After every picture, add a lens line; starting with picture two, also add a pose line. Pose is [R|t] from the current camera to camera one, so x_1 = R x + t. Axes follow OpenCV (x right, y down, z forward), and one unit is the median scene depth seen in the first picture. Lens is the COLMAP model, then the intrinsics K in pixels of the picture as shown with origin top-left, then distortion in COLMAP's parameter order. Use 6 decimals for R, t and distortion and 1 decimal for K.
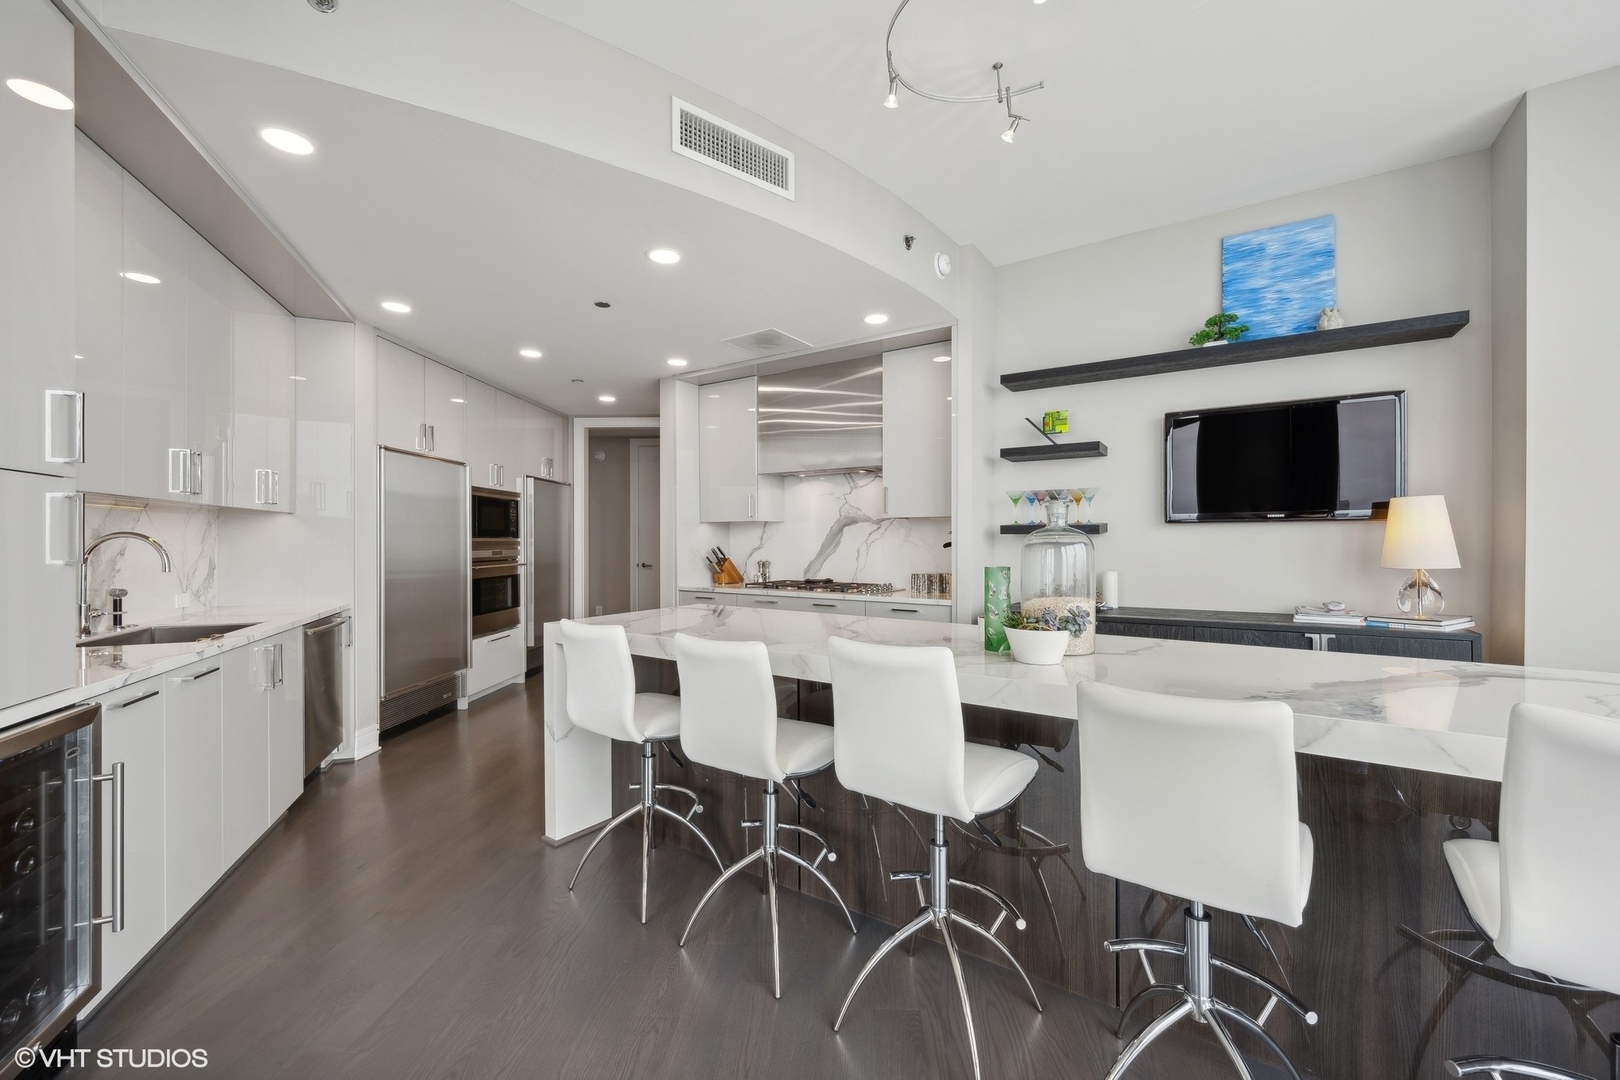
lens RADIAL K [[650.2, 0, 812.1], [0, 650.2, 543.2], [0, 0, 1]] dist [-0.001607, 0.000460]
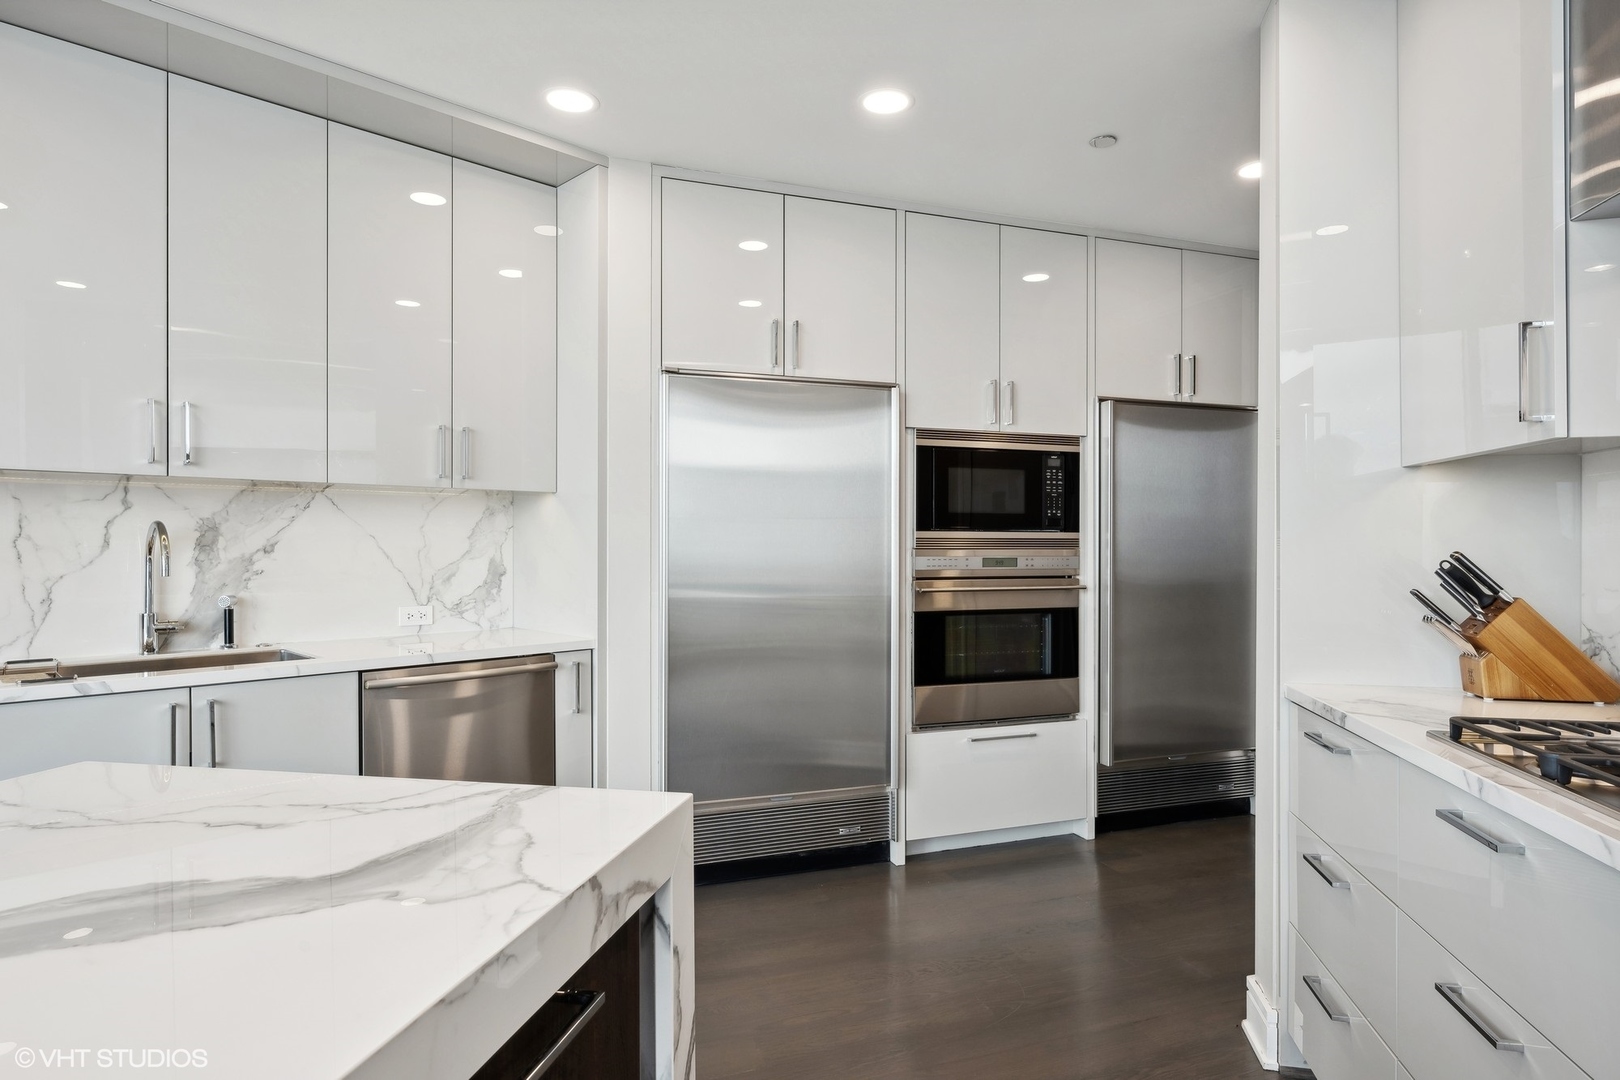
lens RADIAL K [[902.0, 0, 809.2], [0, 902.0, 548.2], [0, 0, 1]] dist [-0.002122, 0.003933]
pose [[0.390484, 0.002263, -0.920607, 0.091300], [-0.005340, 0.999986, 0.000193, 0.005493], [0.920594, 0.004841, 0.390490, 0.642646]]
